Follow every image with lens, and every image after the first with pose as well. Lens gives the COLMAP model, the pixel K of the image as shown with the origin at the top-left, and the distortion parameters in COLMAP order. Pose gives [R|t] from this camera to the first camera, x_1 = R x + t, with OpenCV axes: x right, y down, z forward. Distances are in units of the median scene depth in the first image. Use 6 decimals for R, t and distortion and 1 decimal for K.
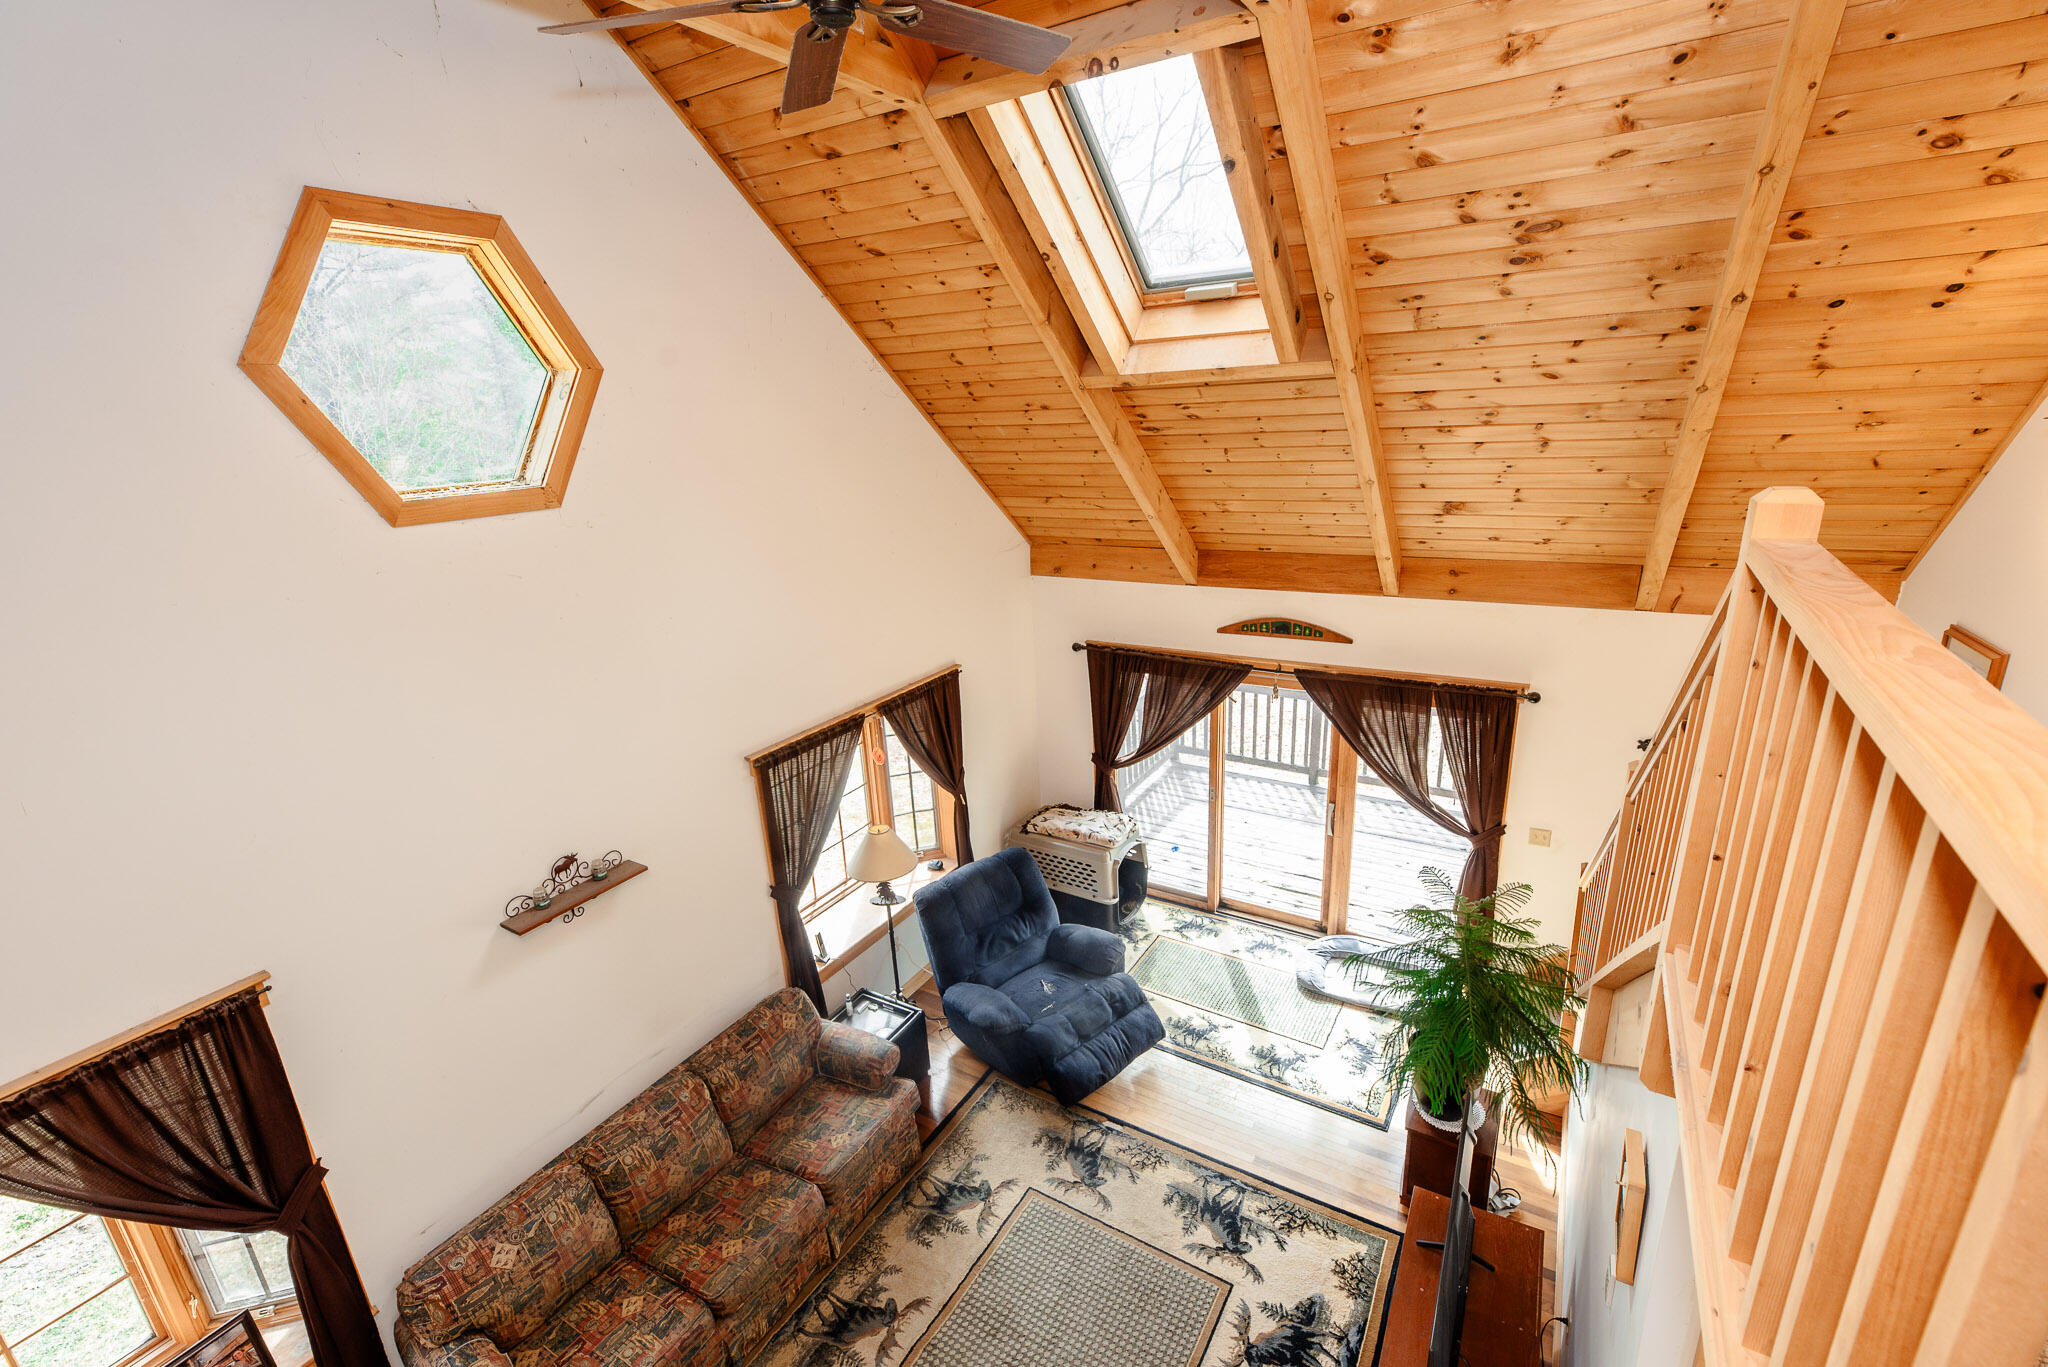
lens RADIAL K [[889.2, 0, 1021.6], [0, 889.2, 689.6], [0, 0, 1]] dist [0.000475, 0.000641]
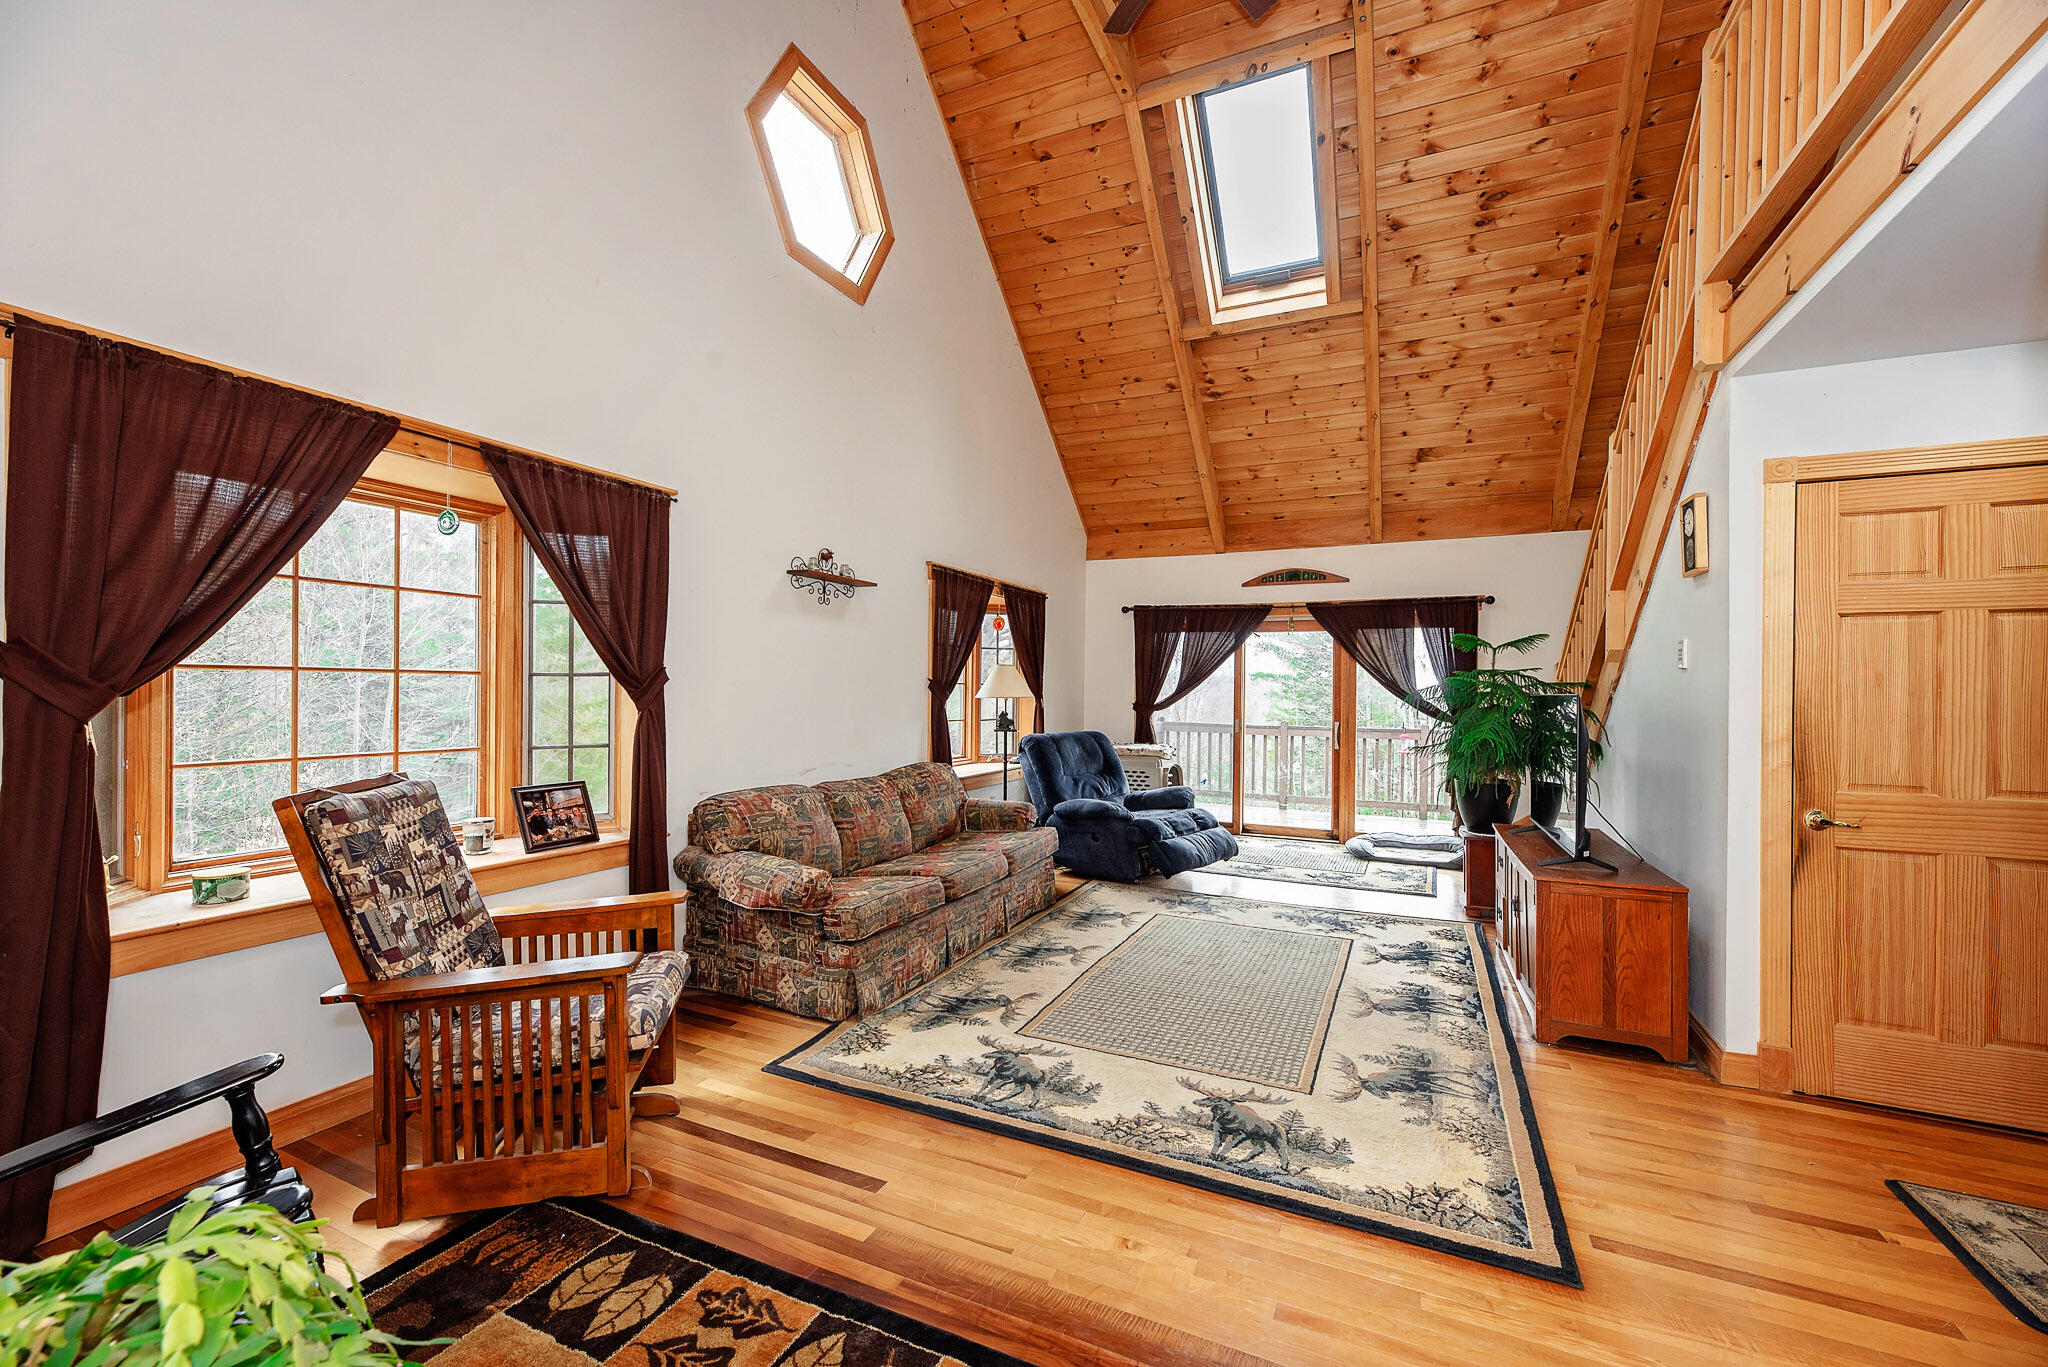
lens RADIAL K [[824.0, 0, 1023.0], [0, 824.0, 692.4], [0, 0, 1]] dist [0.003961, 0.000895]
pose [[0.991865, 0.060800, 0.111834, -0.265373], [-0.024393, 0.953060, -0.301797, 0.542725], [-0.124933, 0.296614, 0.946790, -0.064448]]
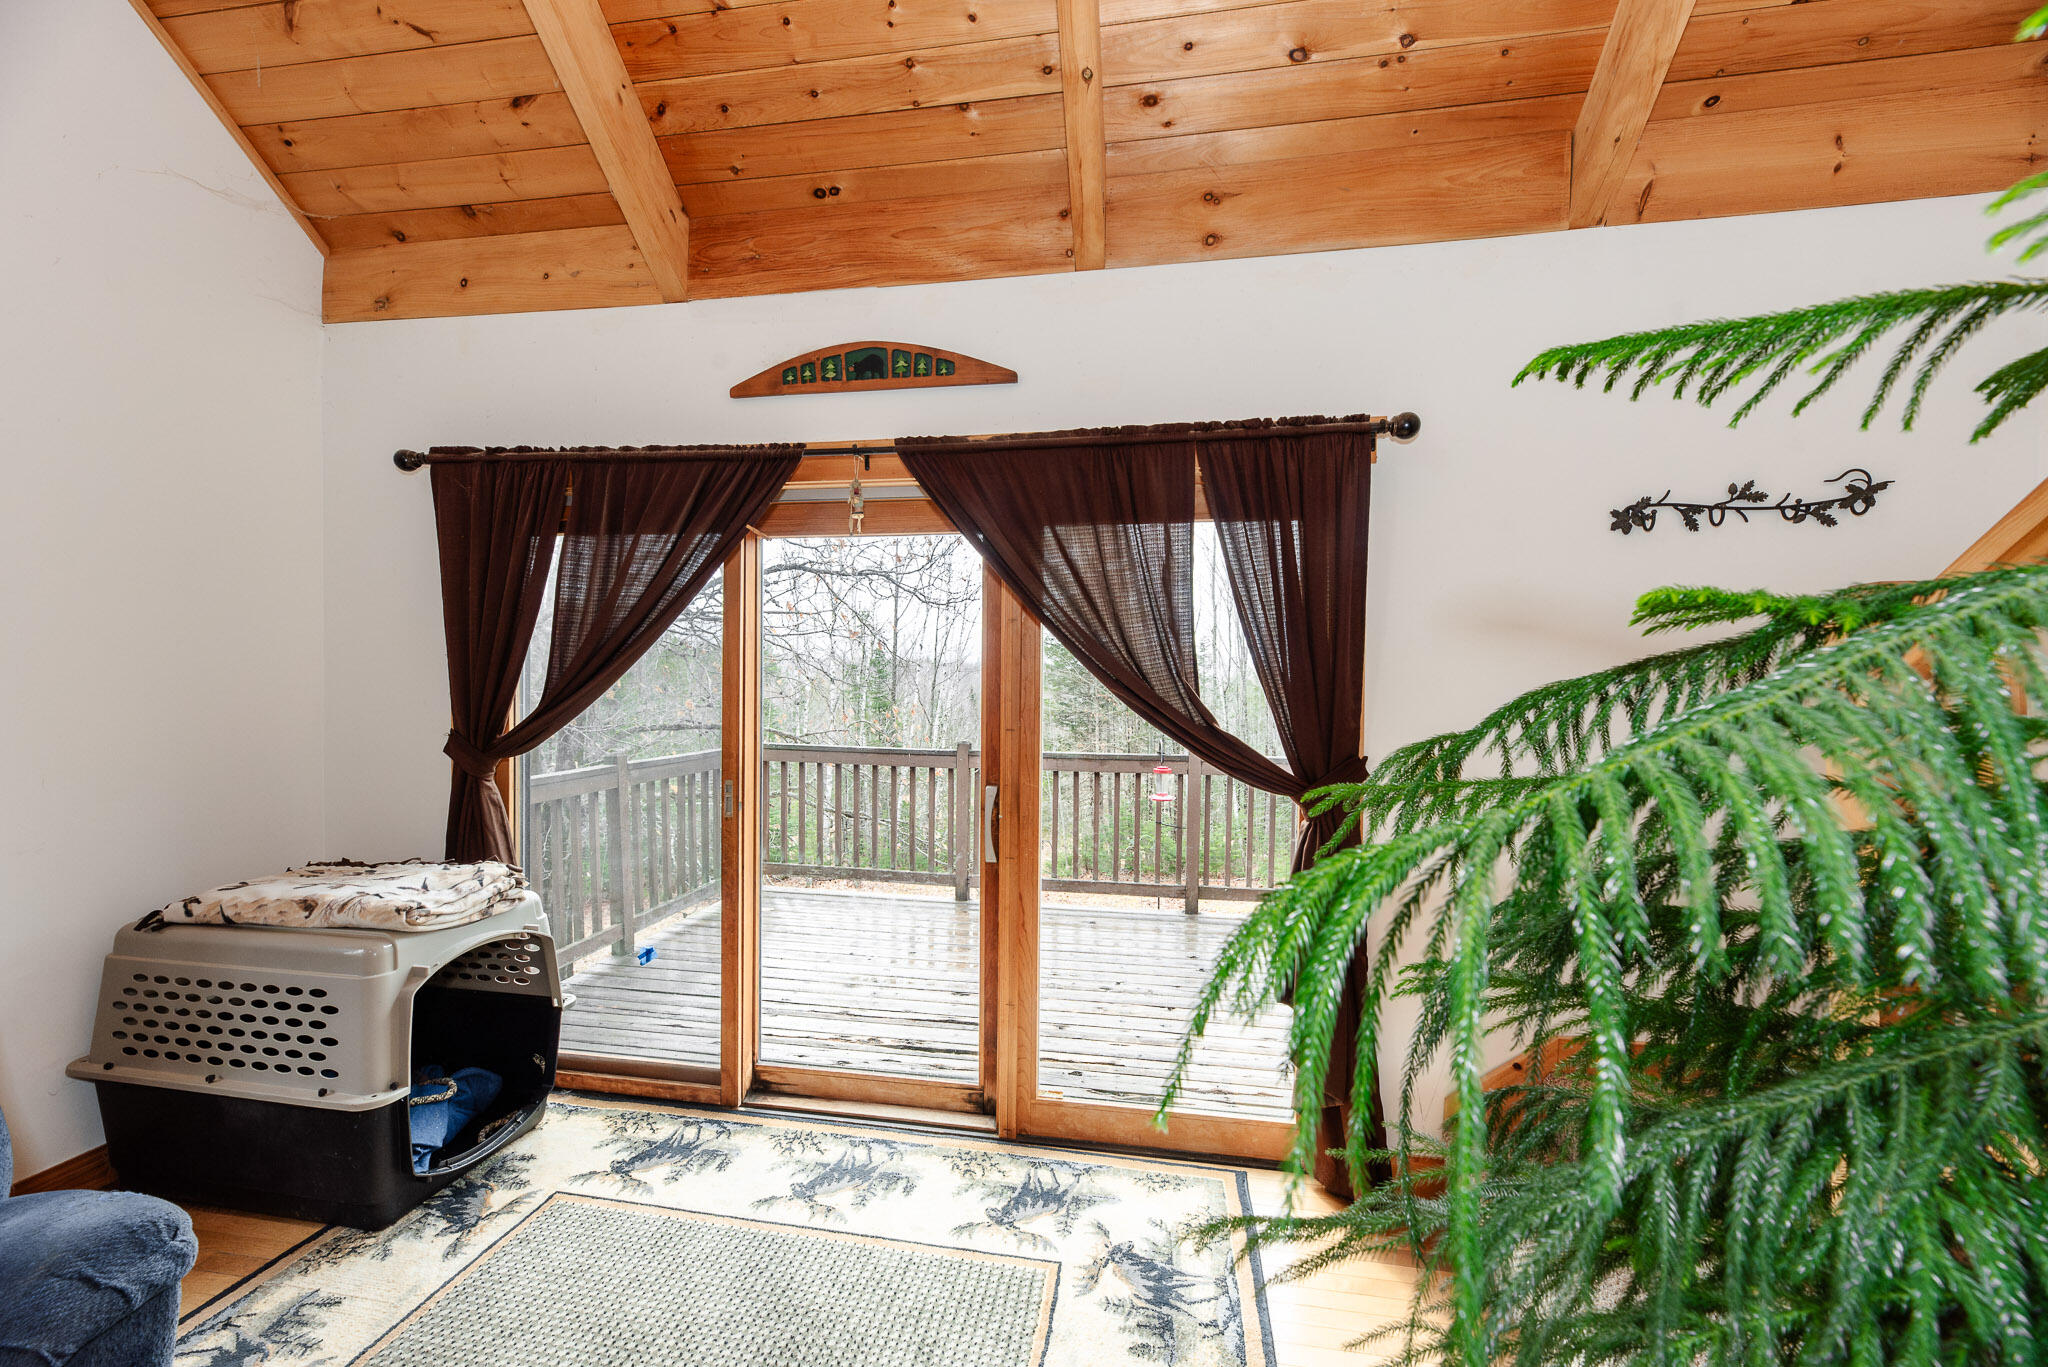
lens RADIAL K [[824.0, 0, 1027.6], [0, 824.0, 690.4], [0, 0, 1]] dist [0.003961, 0.000895]
pose [[0.925015, 0.052234, 0.376322, 0.250230], [0.061532, 0.956831, -0.284058, 0.242892], [-0.374914, 0.285913, 0.881869, 0.741866]]
